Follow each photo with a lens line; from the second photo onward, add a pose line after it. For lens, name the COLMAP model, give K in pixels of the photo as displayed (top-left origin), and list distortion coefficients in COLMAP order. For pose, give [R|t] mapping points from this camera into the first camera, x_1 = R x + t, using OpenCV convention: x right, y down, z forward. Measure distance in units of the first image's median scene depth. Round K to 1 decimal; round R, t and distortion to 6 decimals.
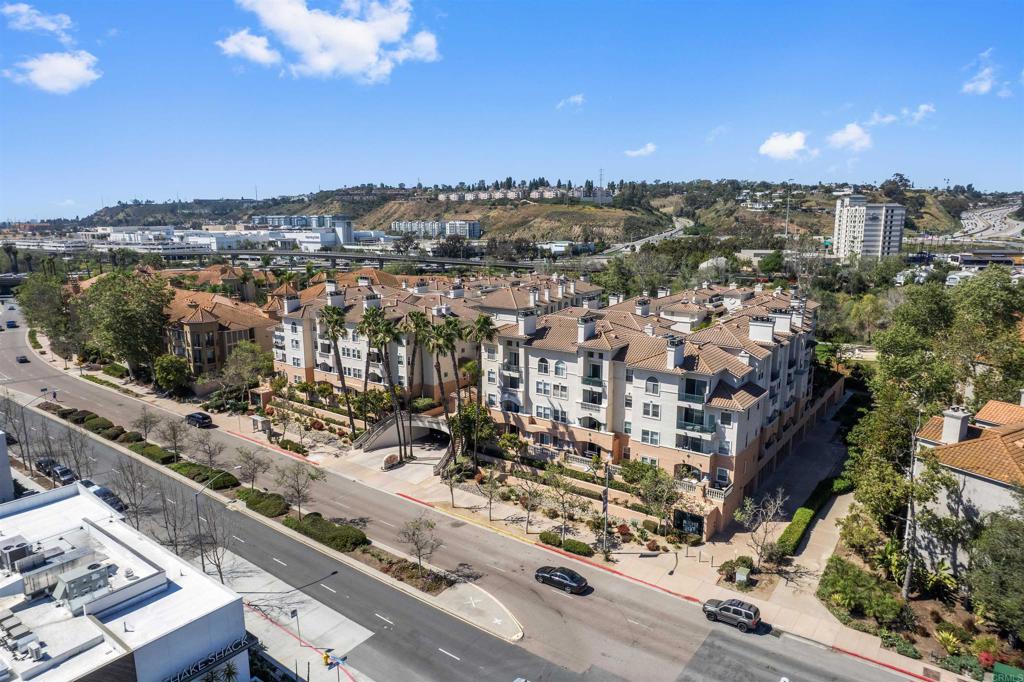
lens RADIAL K [[634.2, 0, 512.0], [0, 634.2, 341.0], [0, 0, 1]] dist [-0.032394, 0.002166]
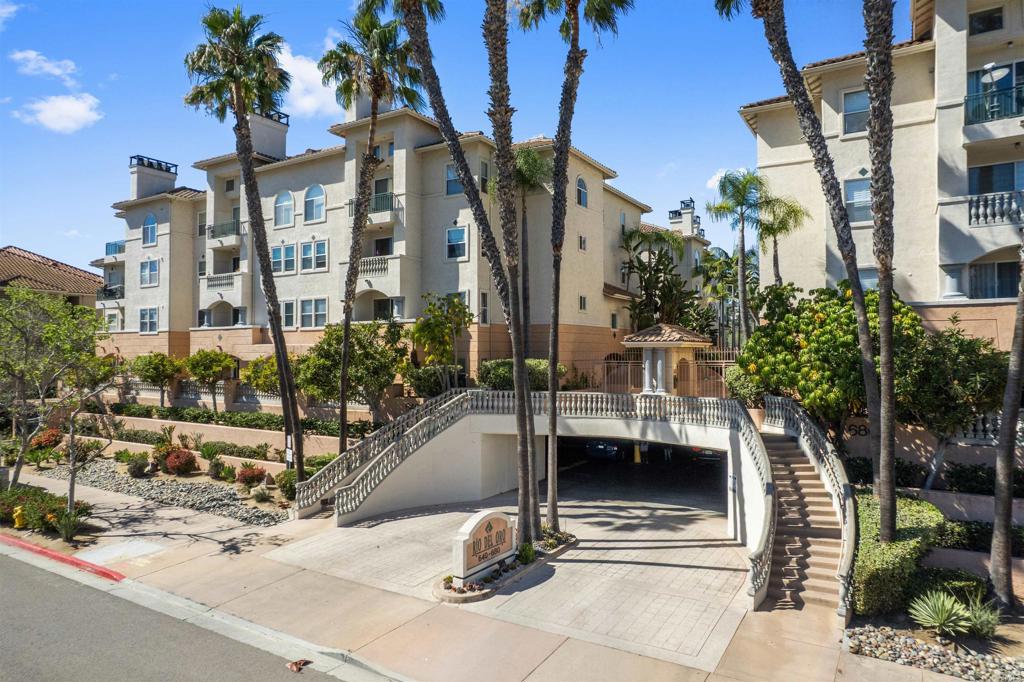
lens RADIAL K [[634.2, 0, 512.0], [0, 634.2, 341.0], [0, 0, 1]] dist [-0.032394, 0.002166]
pose [[0.995569, -0.002756, 0.093988, -0.160588], [0.021971, 0.978719, -0.204026, 0.131595], [-0.091426, 0.205187, 0.974443, 0.624739]]
